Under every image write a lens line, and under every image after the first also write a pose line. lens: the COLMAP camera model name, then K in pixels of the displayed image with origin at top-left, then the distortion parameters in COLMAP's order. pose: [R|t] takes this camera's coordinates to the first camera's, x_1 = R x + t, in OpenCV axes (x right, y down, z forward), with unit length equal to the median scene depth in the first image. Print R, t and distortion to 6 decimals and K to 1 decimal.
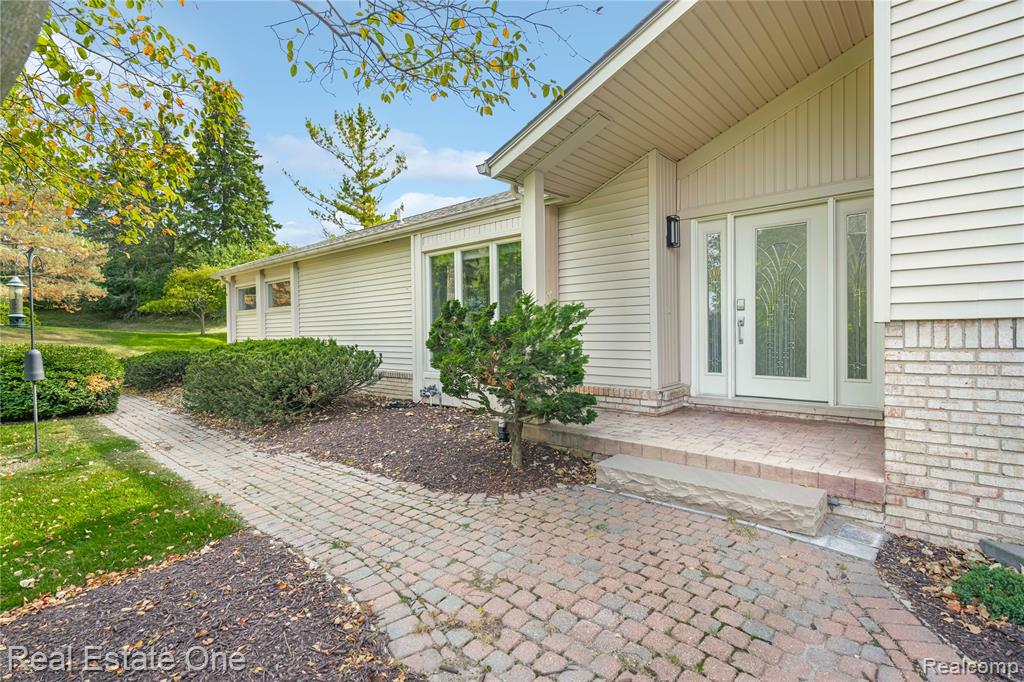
lens RADIAL K [[495.1, 0, 512.0], [0, 495.1, 341.0], [0, 0, 1]] dist [0.015285, 0.000053]
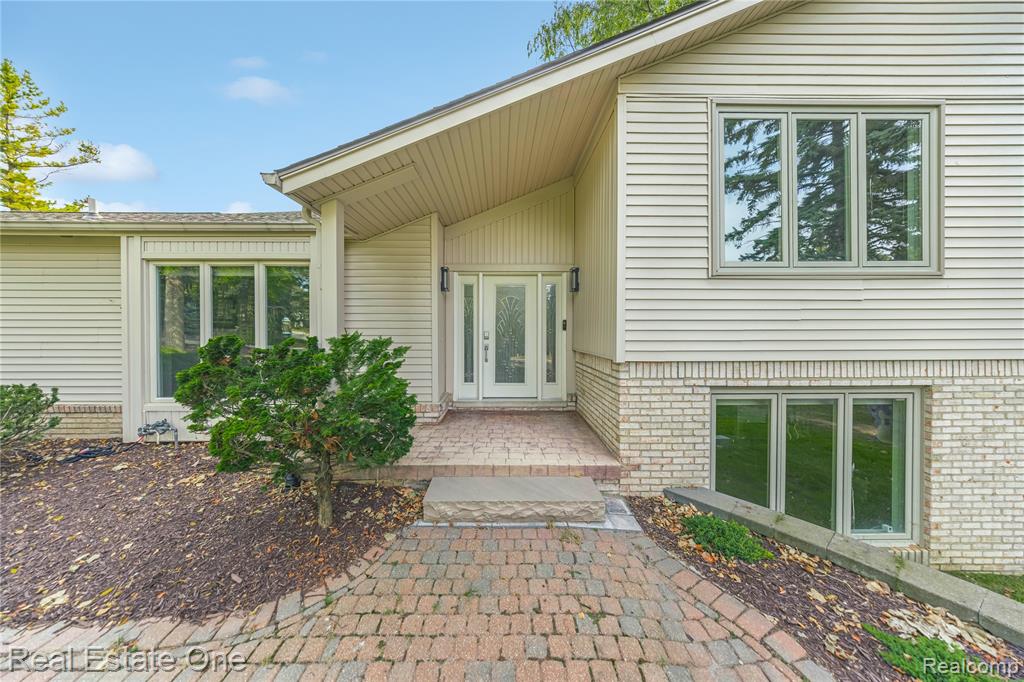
lens RADIAL K [[309.1, 0, 508.3], [0, 309.1, 336.4], [0, 0, 1]] dist [-0.005383, 0.001491]
pose [[0.746101, 0.004459, 0.665818, -0.120517], [0.000253, 0.999976, -0.006980, -0.083679], [-0.665832, 0.005377, 0.746082, 0.381633]]
